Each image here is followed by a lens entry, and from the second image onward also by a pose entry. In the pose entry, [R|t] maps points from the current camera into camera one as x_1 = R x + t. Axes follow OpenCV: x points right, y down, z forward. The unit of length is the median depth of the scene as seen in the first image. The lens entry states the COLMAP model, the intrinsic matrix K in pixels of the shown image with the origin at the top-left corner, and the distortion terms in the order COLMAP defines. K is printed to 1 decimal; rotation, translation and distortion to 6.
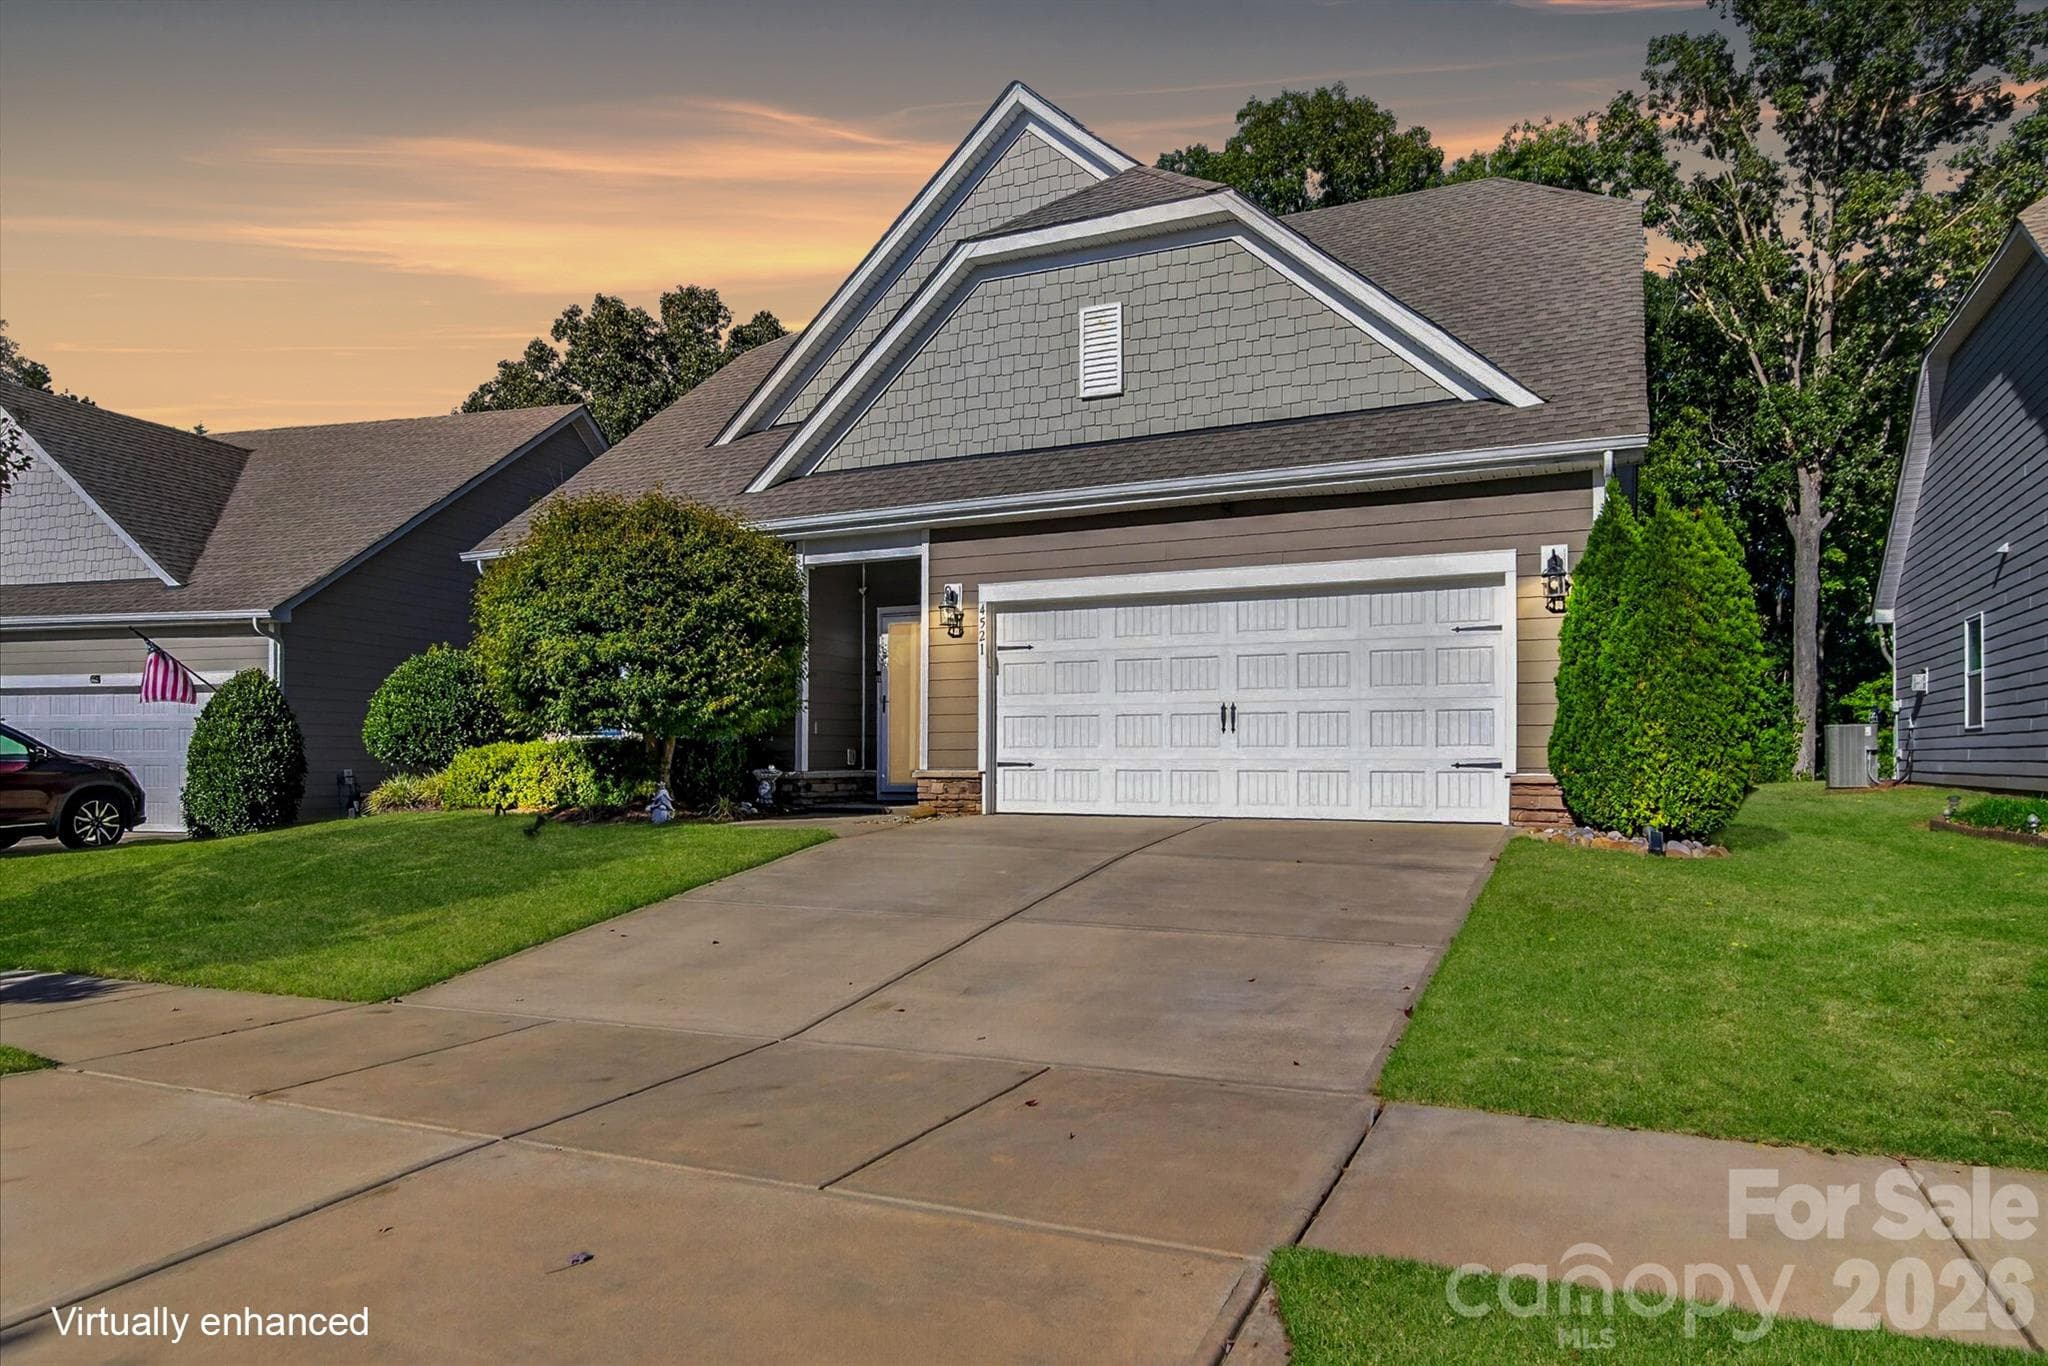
lens RADIAL K [[1272.1, 0, 1069.6], [0, 1272.1, 743.6], [0, 0, 1]] dist [0.003584, 0.002292]
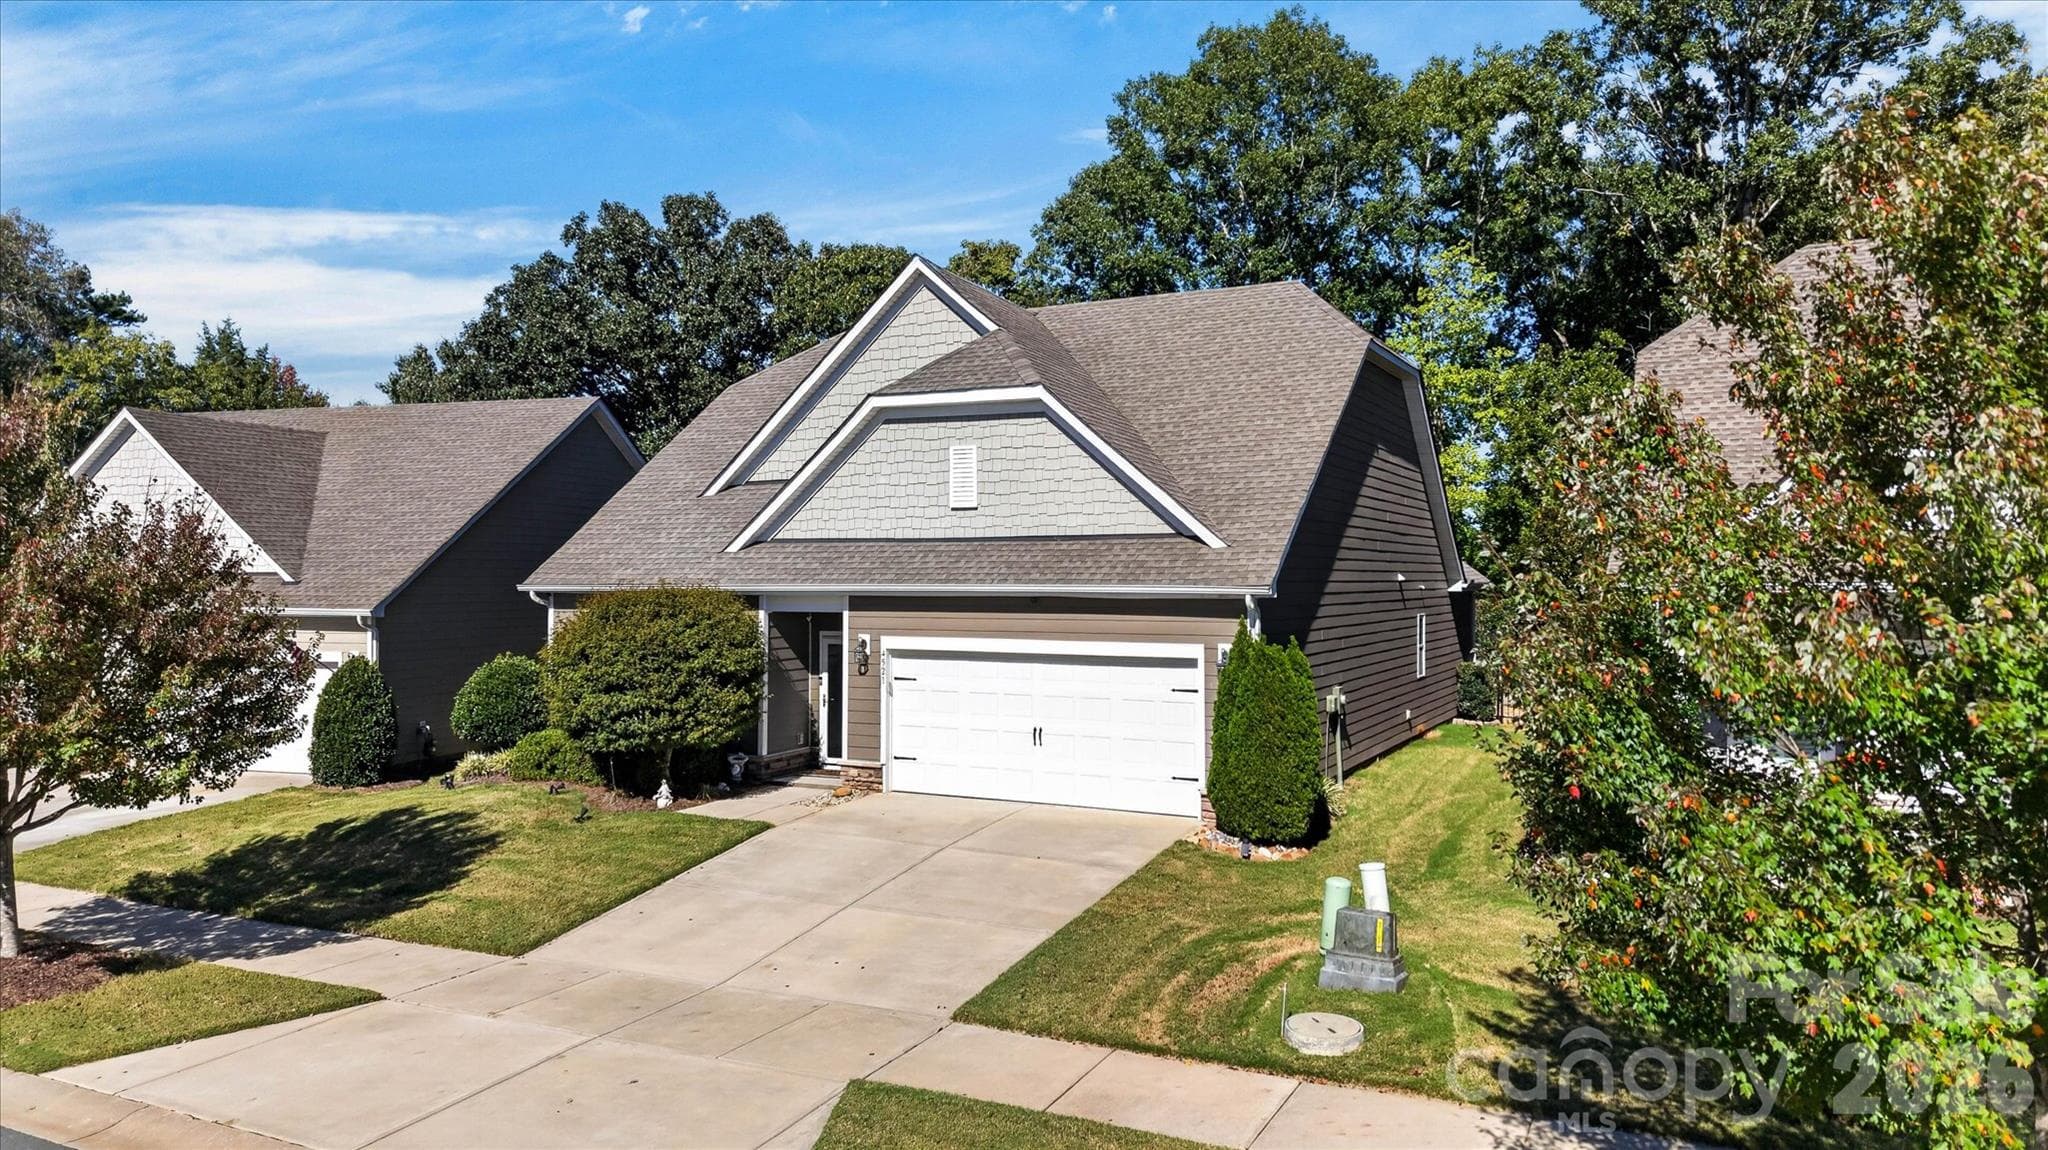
lens RADIAL K [[1347.2, 0, 1082.3], [0, 1347.2, 589.8], [0, 0, 1]] dist [0.097741, -0.150692]
pose [[0.999895, 0.002131, -0.014301, 0.186131], [-0.001822, 0.999766, 0.021552, -0.213482], [0.014344, -0.021524, 0.999665, -0.564026]]
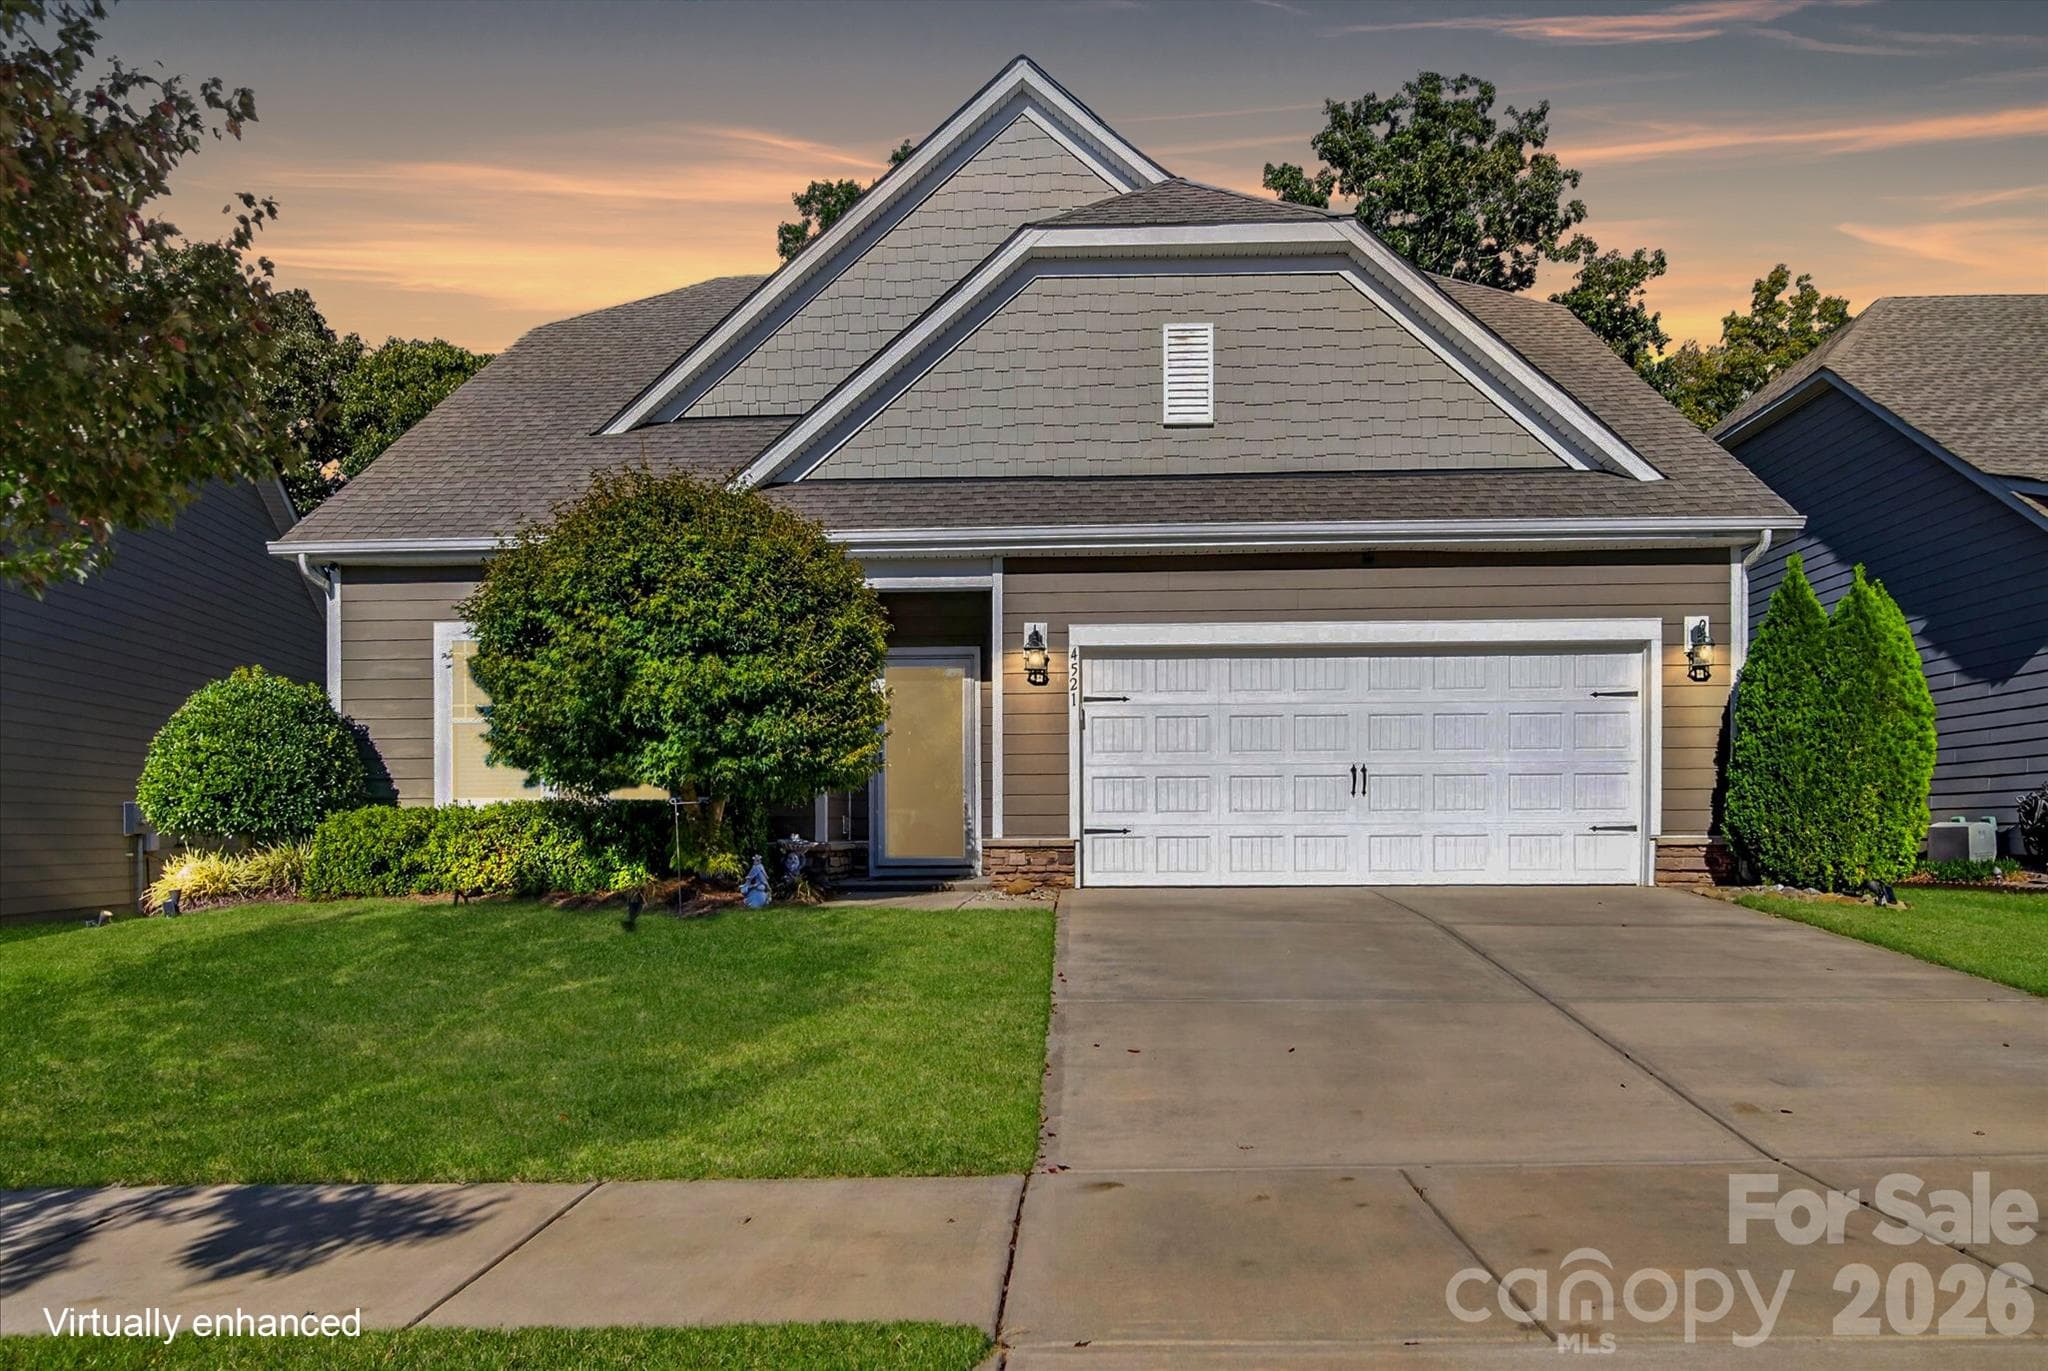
lens RADIAL K [[1284.2, 0, 1082.3], [0, 1284.2, 835.5], [0, 0, 1]] dist [0.003165, -0.000877]
pose [[0.921694, -0.005741, 0.387876, -0.404886], [0.000755, 0.999915, 0.013006, 0.007789], [-0.387918, -0.011695, 0.921620, 0.183762]]
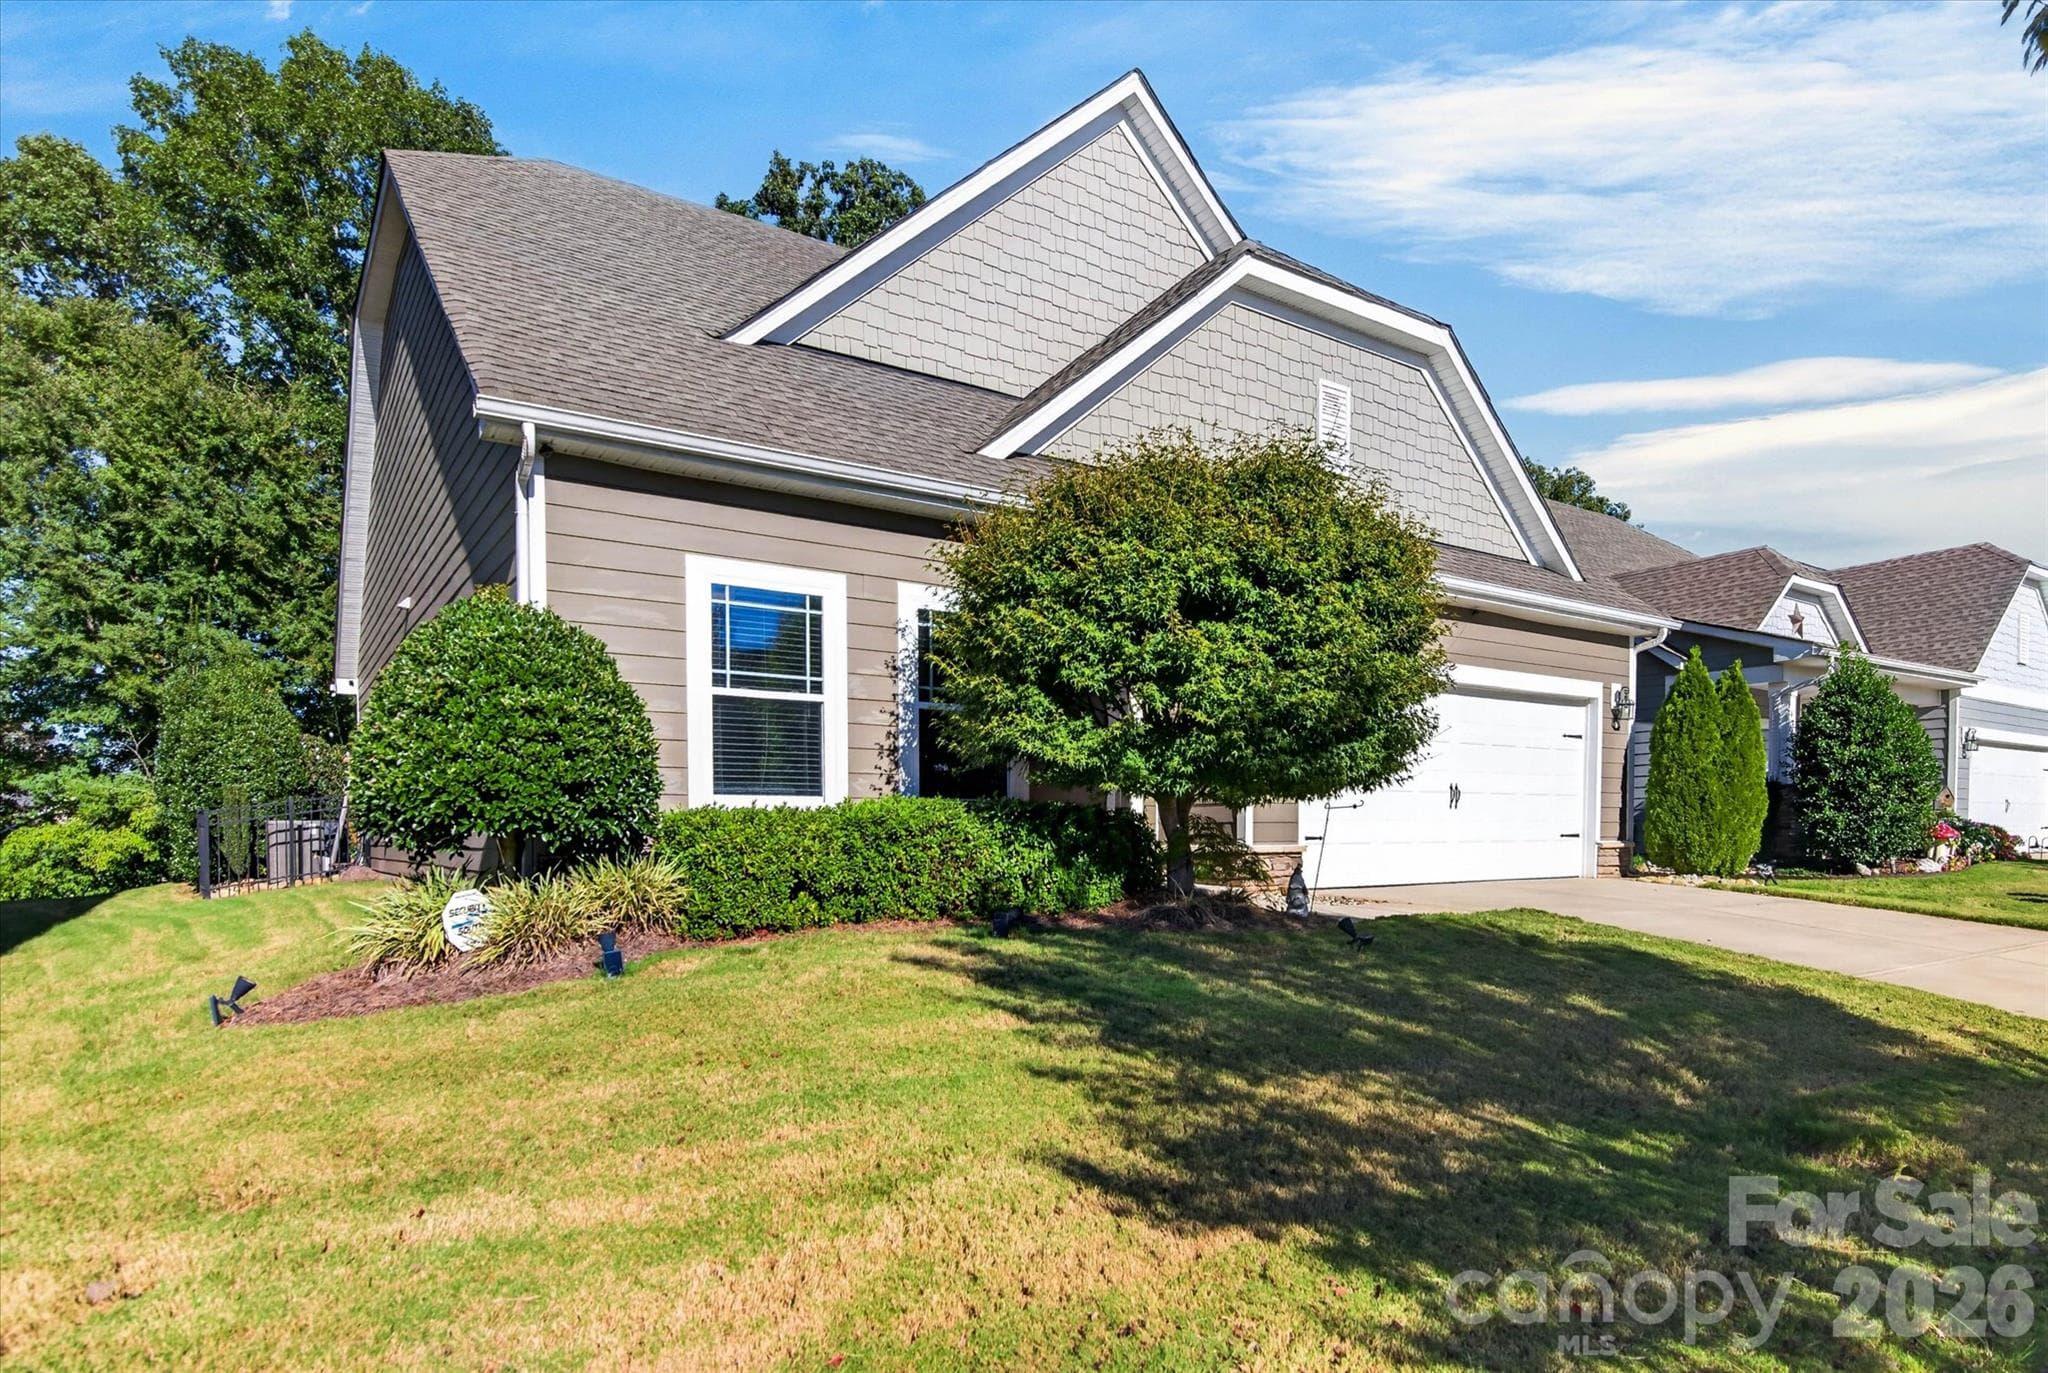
lens RADIAL K [[1151.5, 0, 1070.2], [0, 1151.5, 869.5], [0, 0, 1]] dist [-0.004122, -0.000688]
pose [[0.502348, -0.027735, 0.864221, -0.885610], [-0.001212, 0.999462, 0.032779, 0.011593], [-0.864665, -0.017514, 0.502044, 0.720037]]
